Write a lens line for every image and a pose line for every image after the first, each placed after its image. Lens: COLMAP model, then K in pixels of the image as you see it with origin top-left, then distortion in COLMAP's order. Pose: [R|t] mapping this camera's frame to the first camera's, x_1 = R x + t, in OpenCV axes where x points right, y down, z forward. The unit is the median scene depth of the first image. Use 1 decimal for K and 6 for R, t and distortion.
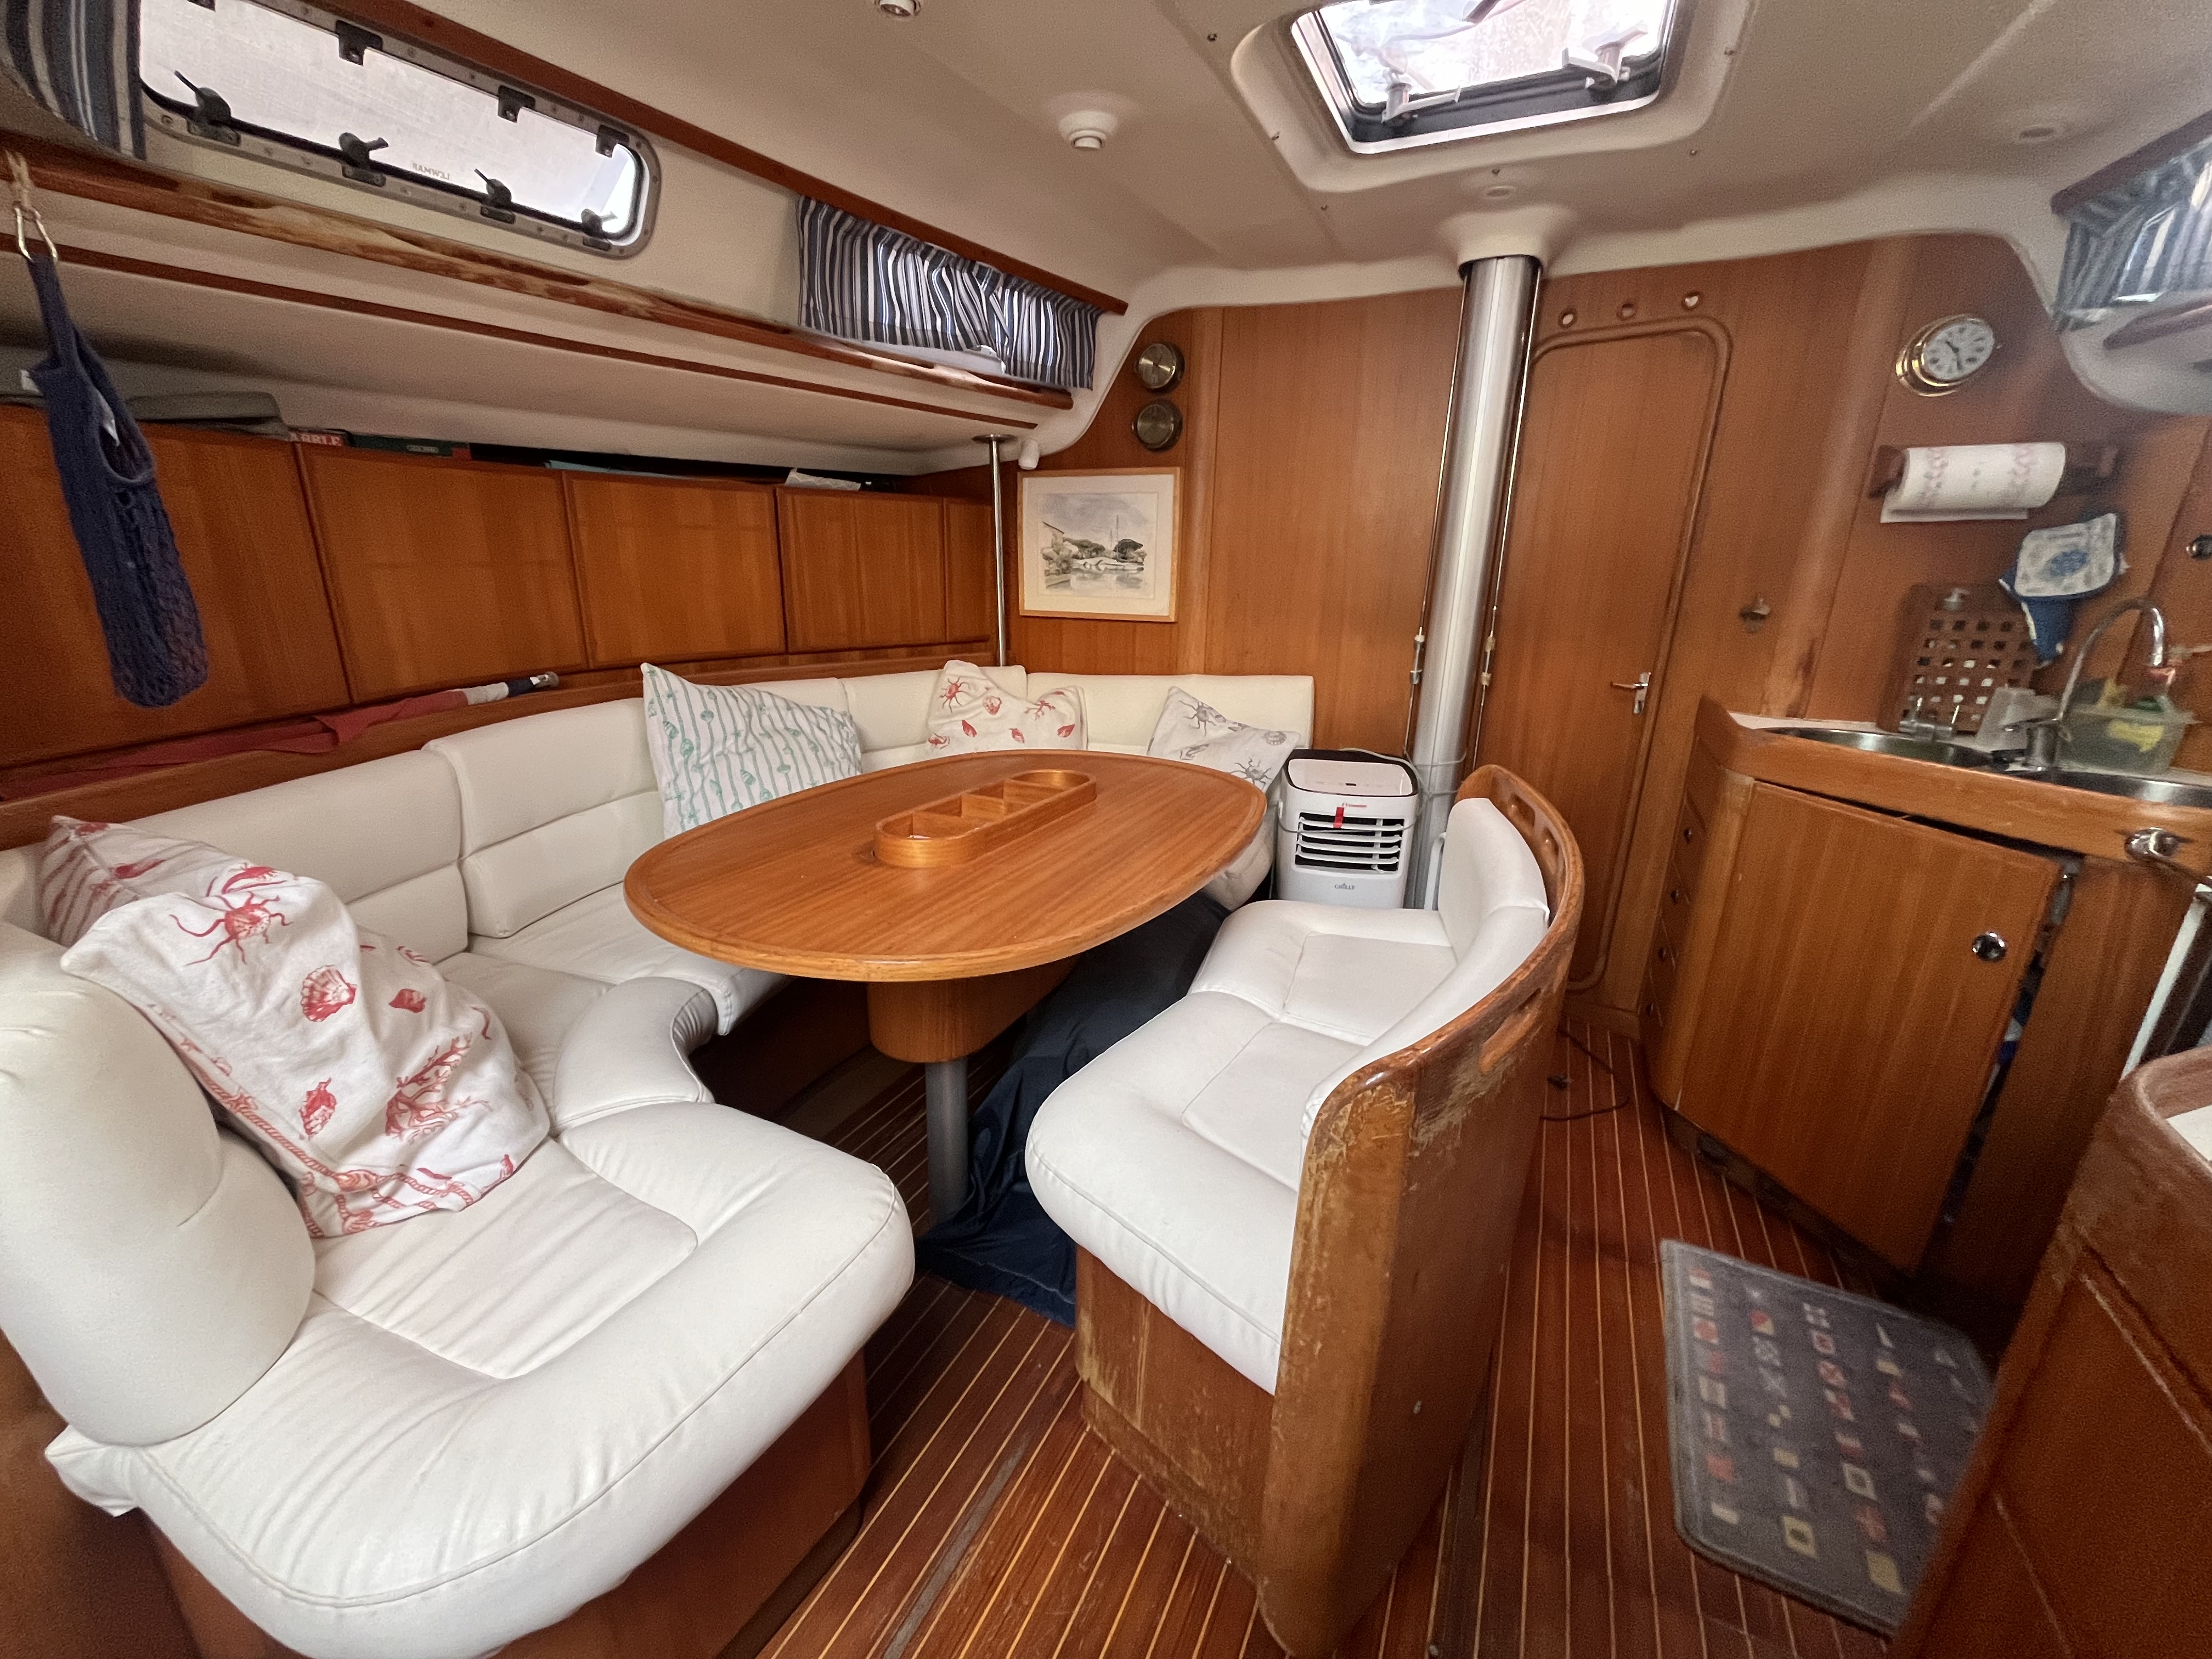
lens RADIAL K [[895.6, 0, 1068.9], [0, 895.6, 825.5], [0, 0, 1]] dist [-0.002258, 0.000112]
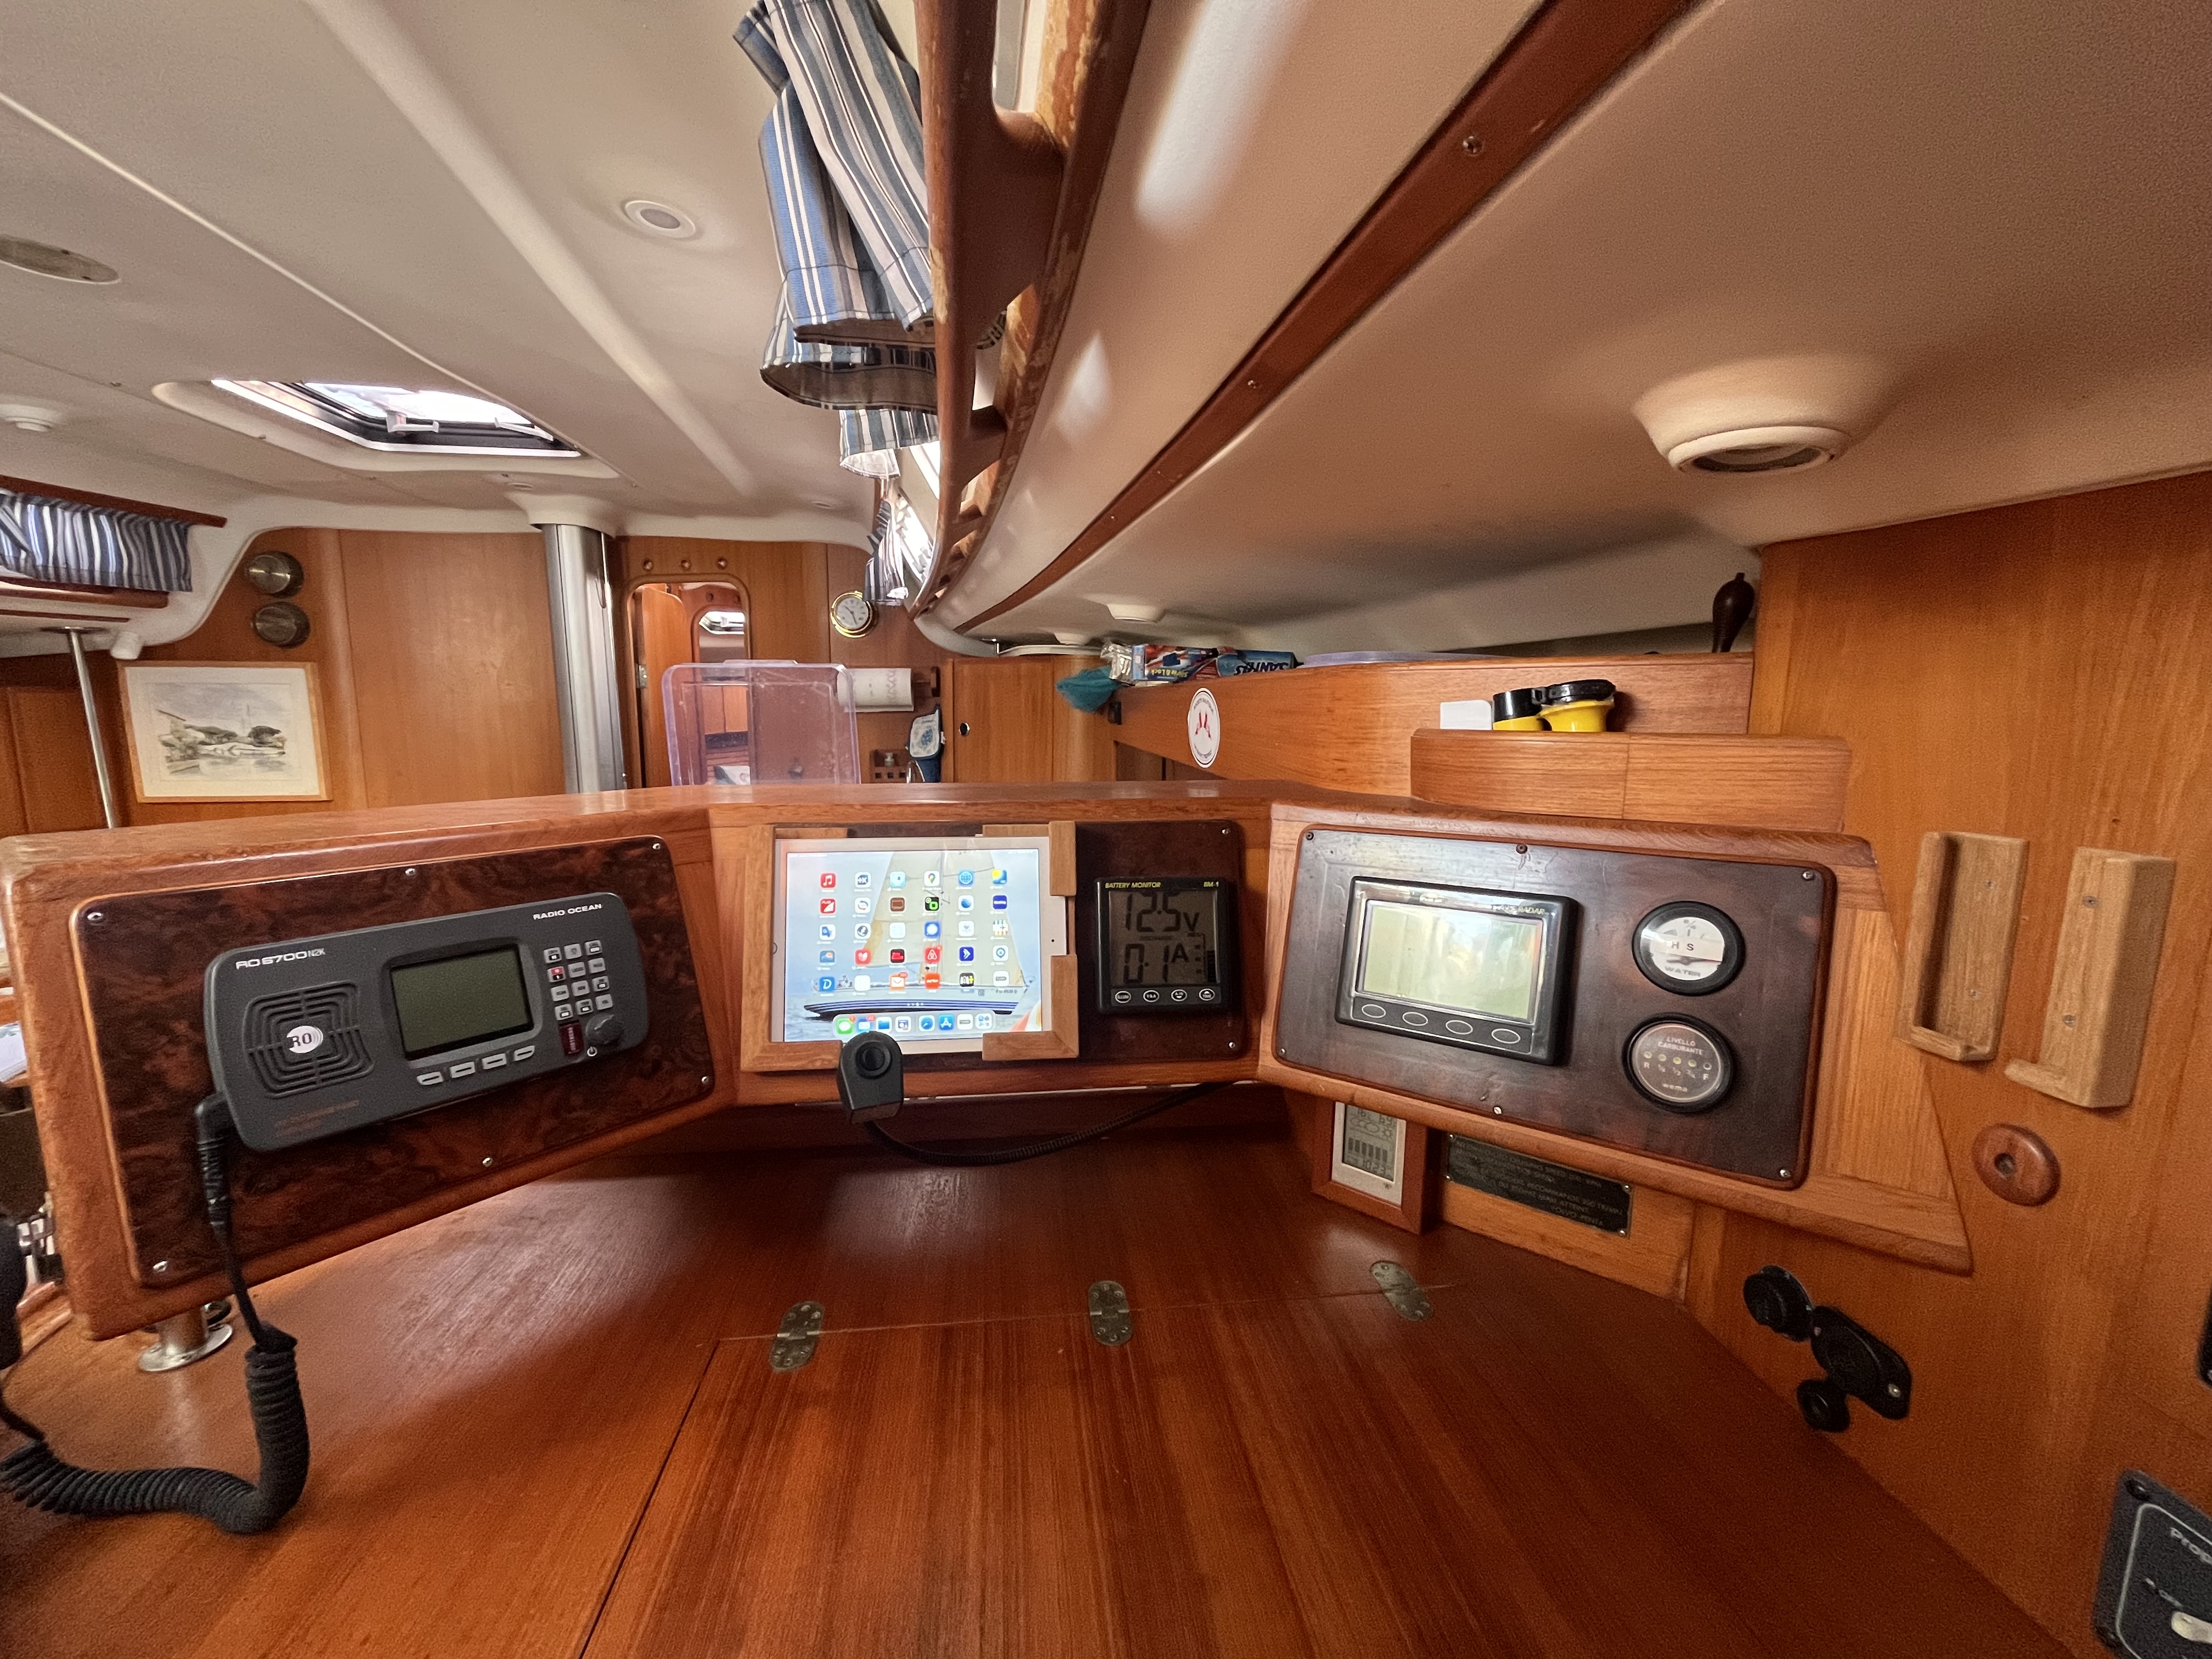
lens RADIAL K [[895.6, 0, 1072.8], [0, 895.6, 830.9], [0, 0, 1]] dist [-0.002258, 0.000112]
pose [[0.832805, -0.085849, 0.546870, 0.295770], [0.165967, 0.981178, -0.098717, 0.067153], [-0.528102, 0.172974, 0.831378, -0.380451]]
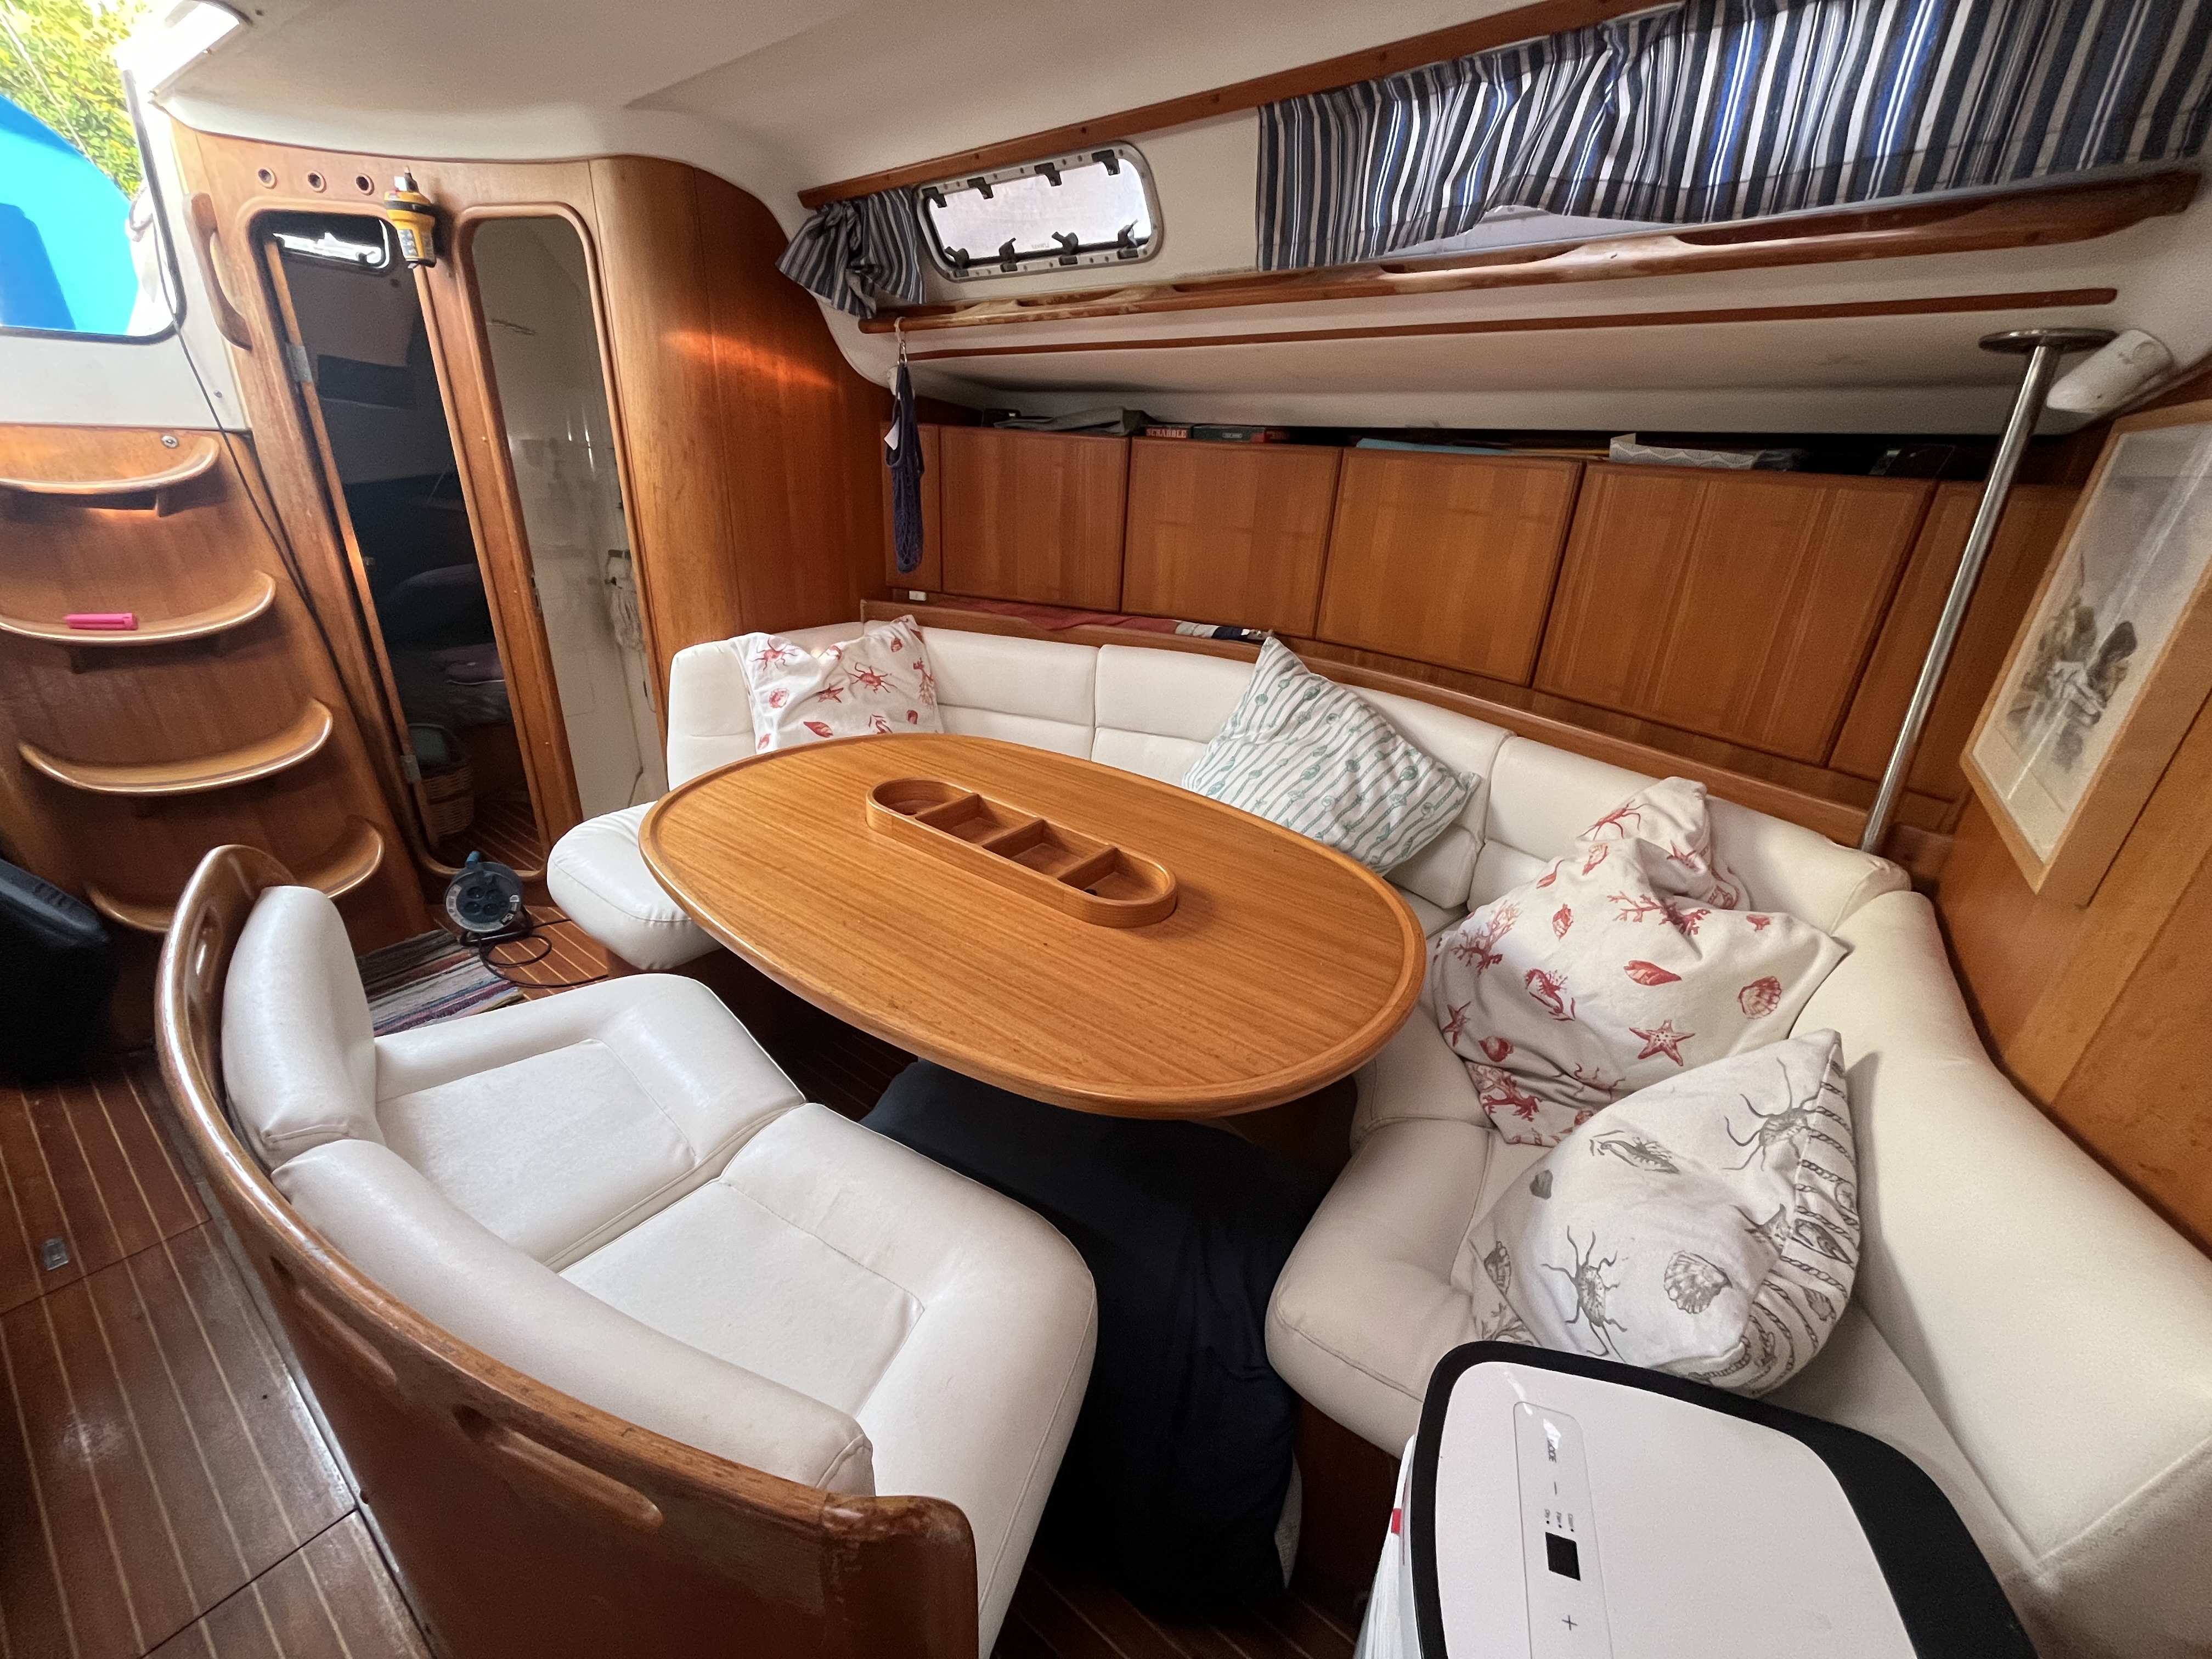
lens RADIAL K [[895.6, 0, 1105.8], [0, 895.6, 828.1], [0, 0, 1]] dist [-0.002258, 0.000112]
pose [[-0.152386, 0.371992, -0.915642, 0.476516], [-0.340034, 0.850169, 0.401983, -0.280657], [0.927985, 0.372606, -0.003064, 0.739851]]
